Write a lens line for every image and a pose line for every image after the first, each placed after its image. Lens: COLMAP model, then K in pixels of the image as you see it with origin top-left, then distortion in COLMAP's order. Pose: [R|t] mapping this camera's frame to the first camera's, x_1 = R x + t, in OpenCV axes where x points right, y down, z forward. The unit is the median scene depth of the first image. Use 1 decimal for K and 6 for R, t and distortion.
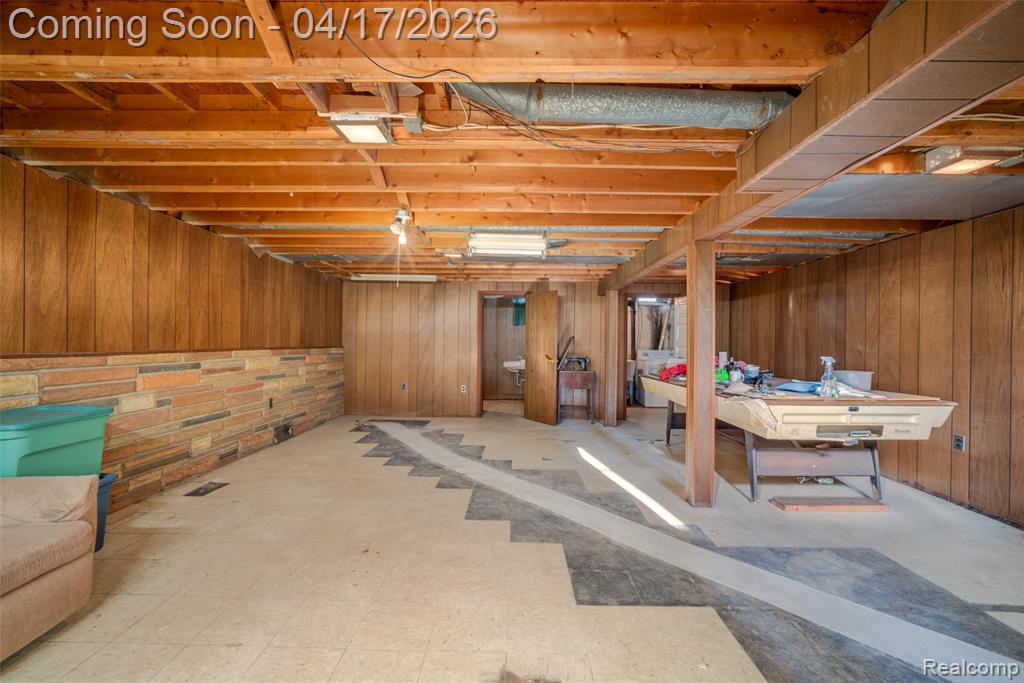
lens RADIAL K [[444.3, 0, 512.2], [0, 444.3, 342.6], [0, 0, 1]] dist [-0.022035, 0.006650]
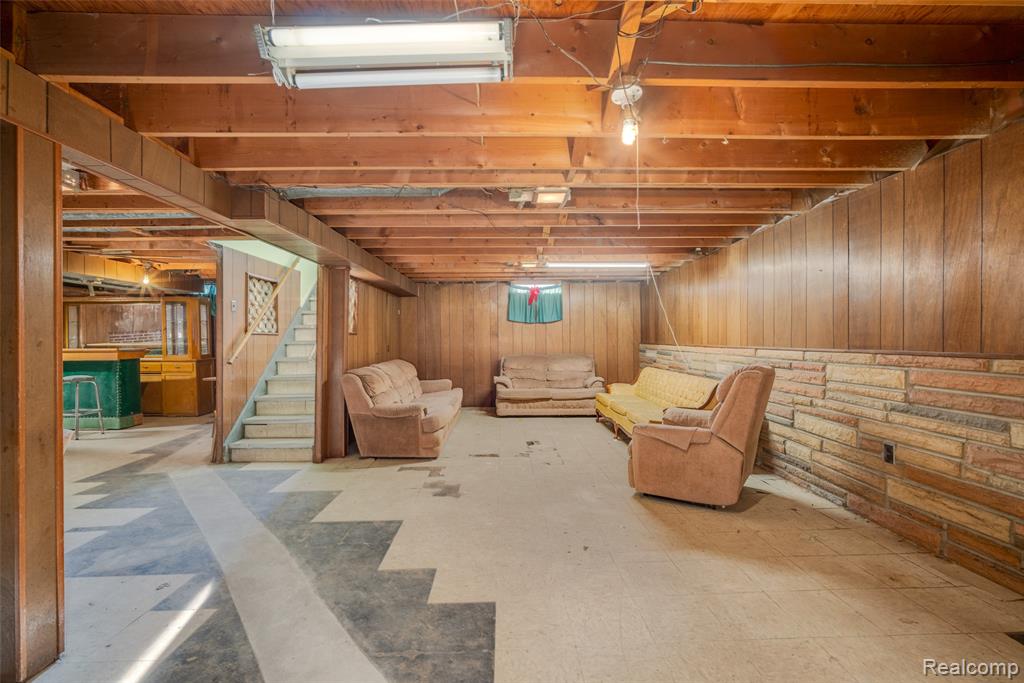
lens RADIAL K [[444.3, 0, 512.0], [0, 444.3, 343.6], [0, 0, 1]] dist [-0.022035, 0.006650]
pose [[-0.999548, -0.000997, -0.030037, -0.126386], [-0.001314, 0.999944, 0.010543, -0.001592], [0.030025, 0.010578, -0.999493, 1.880775]]
